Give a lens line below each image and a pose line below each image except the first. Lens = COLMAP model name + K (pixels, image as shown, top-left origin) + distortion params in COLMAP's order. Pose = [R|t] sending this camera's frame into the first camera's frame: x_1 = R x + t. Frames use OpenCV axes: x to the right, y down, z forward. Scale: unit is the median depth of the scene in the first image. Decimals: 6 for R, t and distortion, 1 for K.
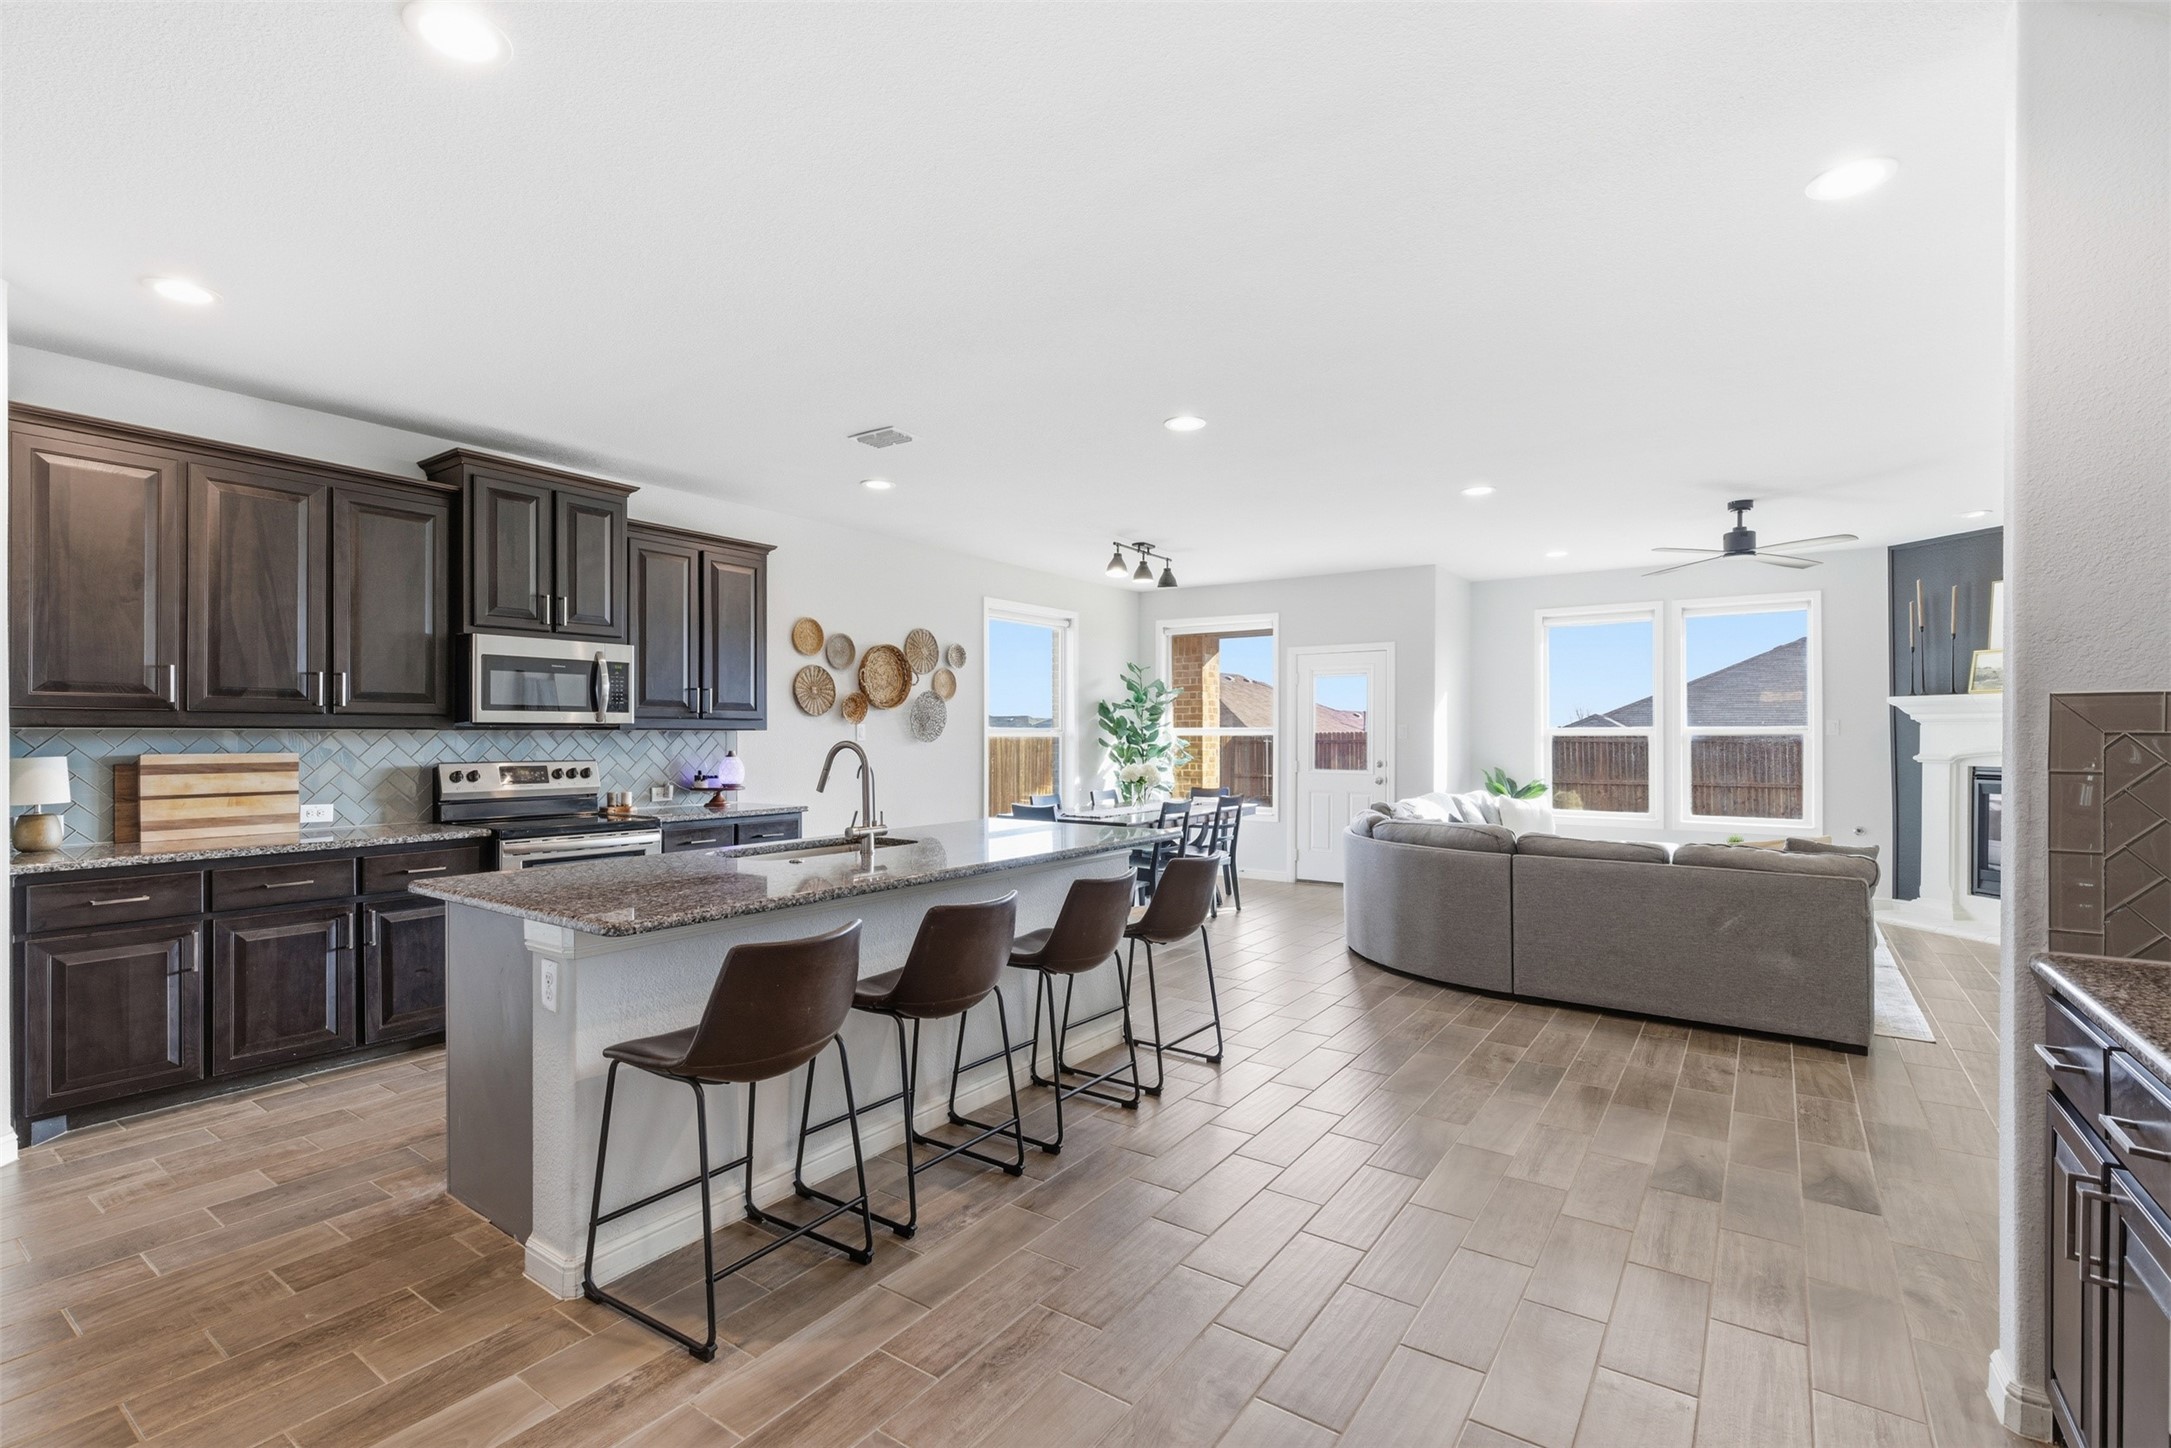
lens RADIAL K [[969.9, 0, 1072.8], [0, 969.9, 723.3], [0, 0, 1]] dist [-0.002746, 0.000109]
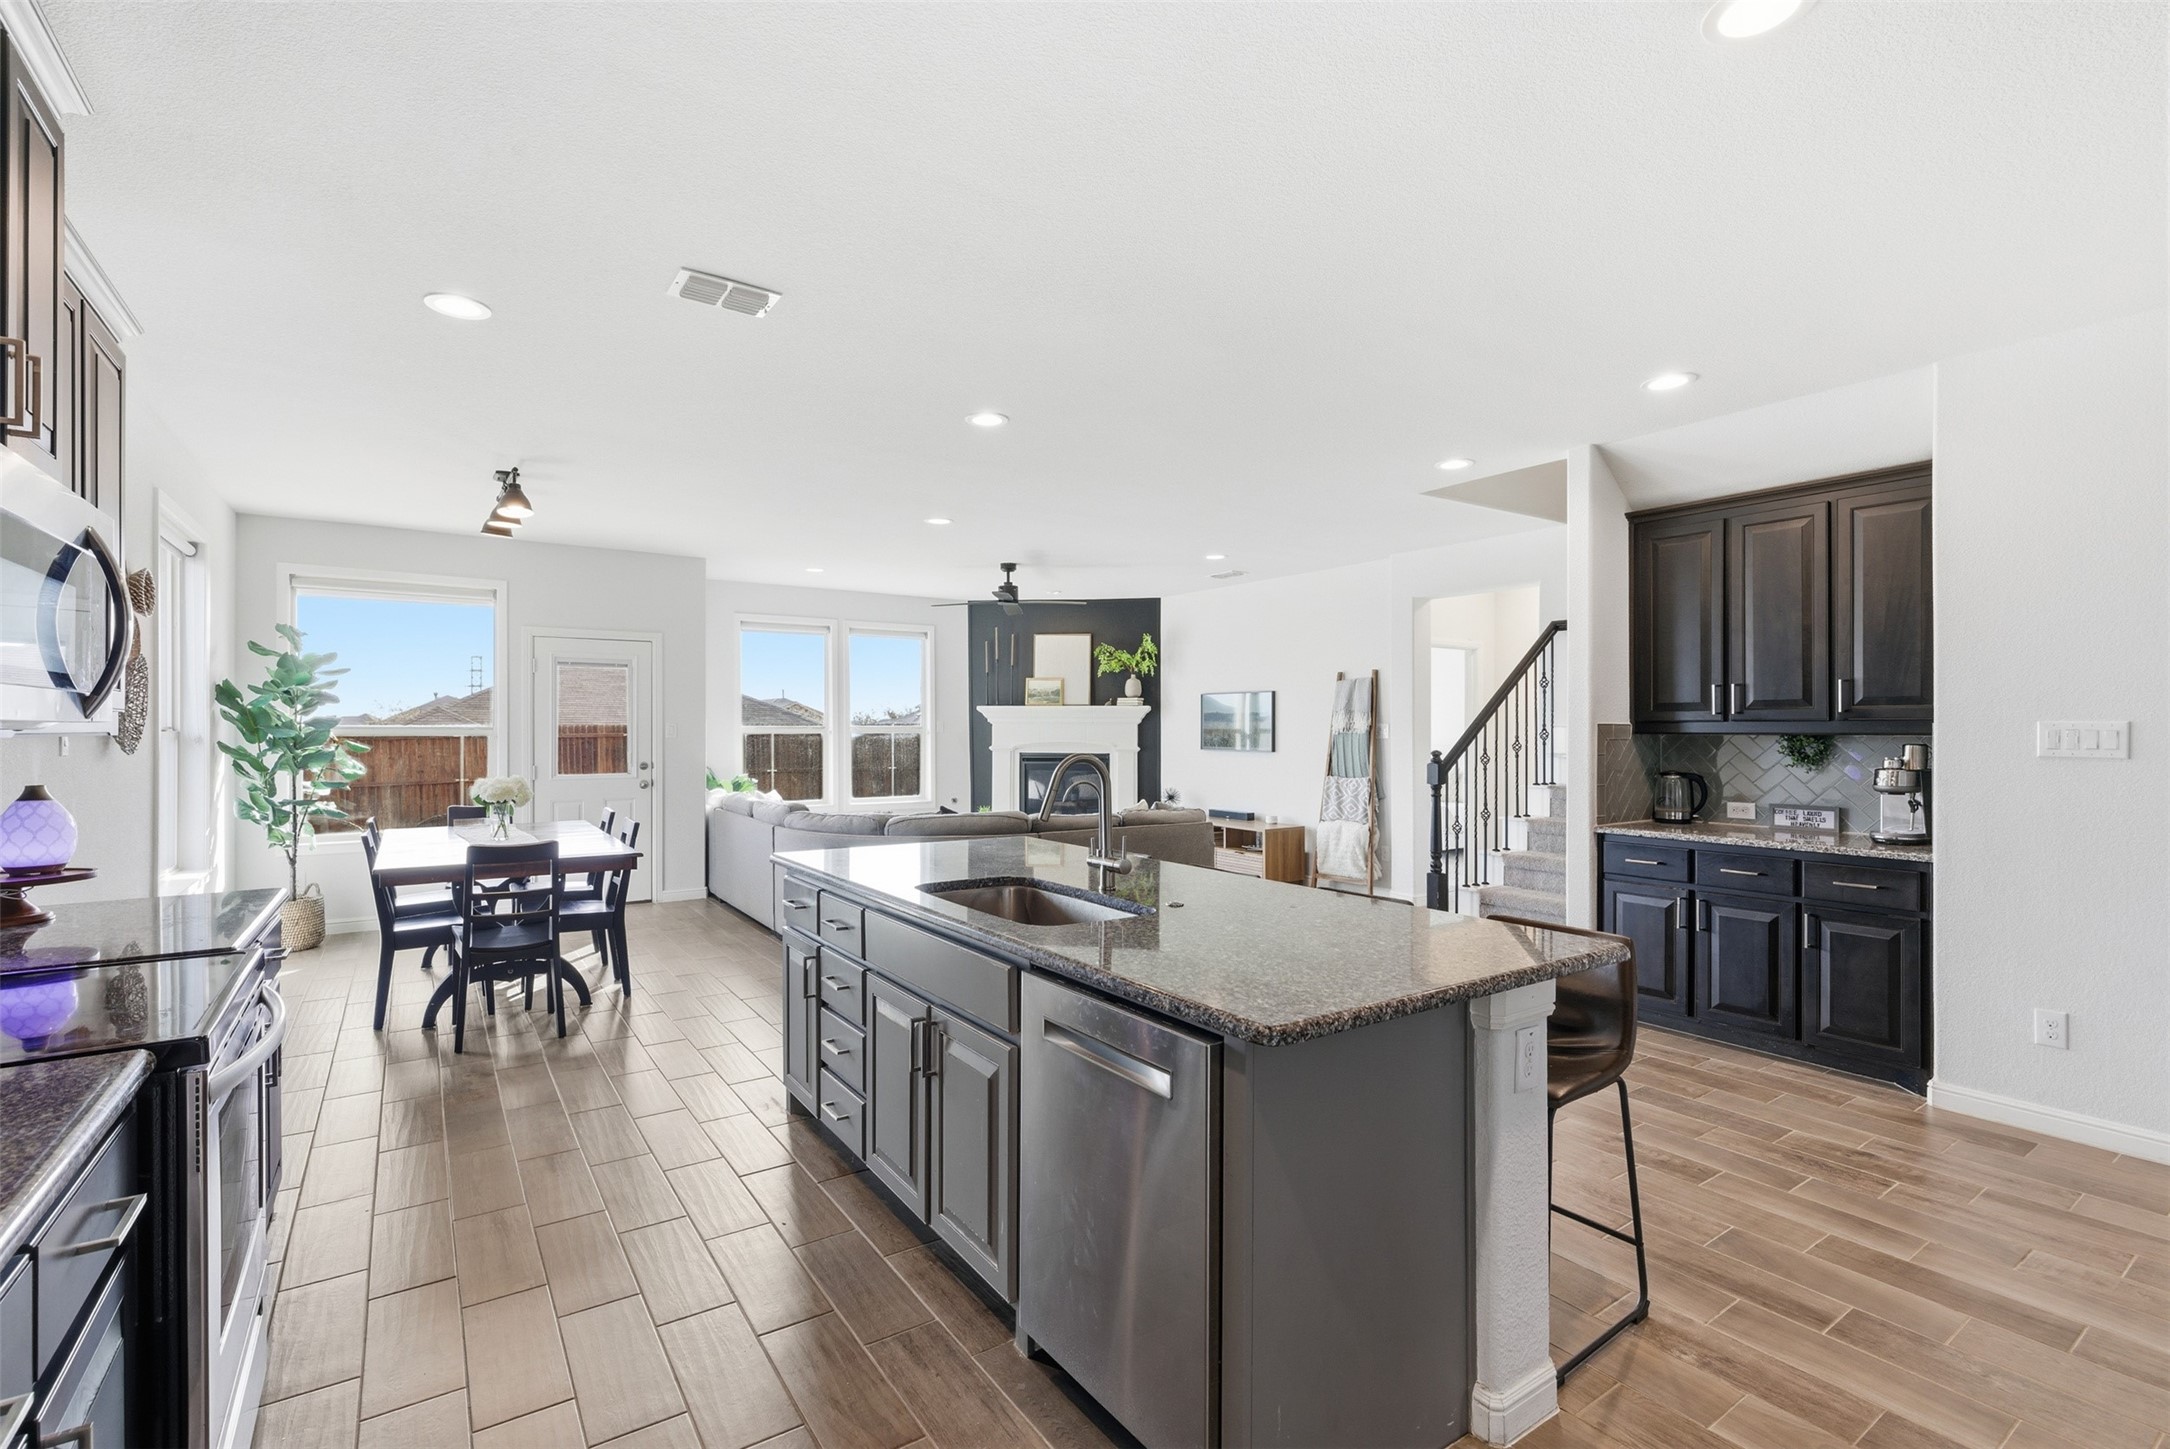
lens RADIAL K [[969.4, 0, 1082.8], [0, 969.4, 735.6], [0, 0, 1]] dist [-0.002746, 0.000109]
pose [[0.312320, -0.007888, 0.949944, -0.525168], [-0.010412, 0.999877, 0.011726, -0.001236], [-0.949920, -0.013553, 0.312199, 0.410219]]
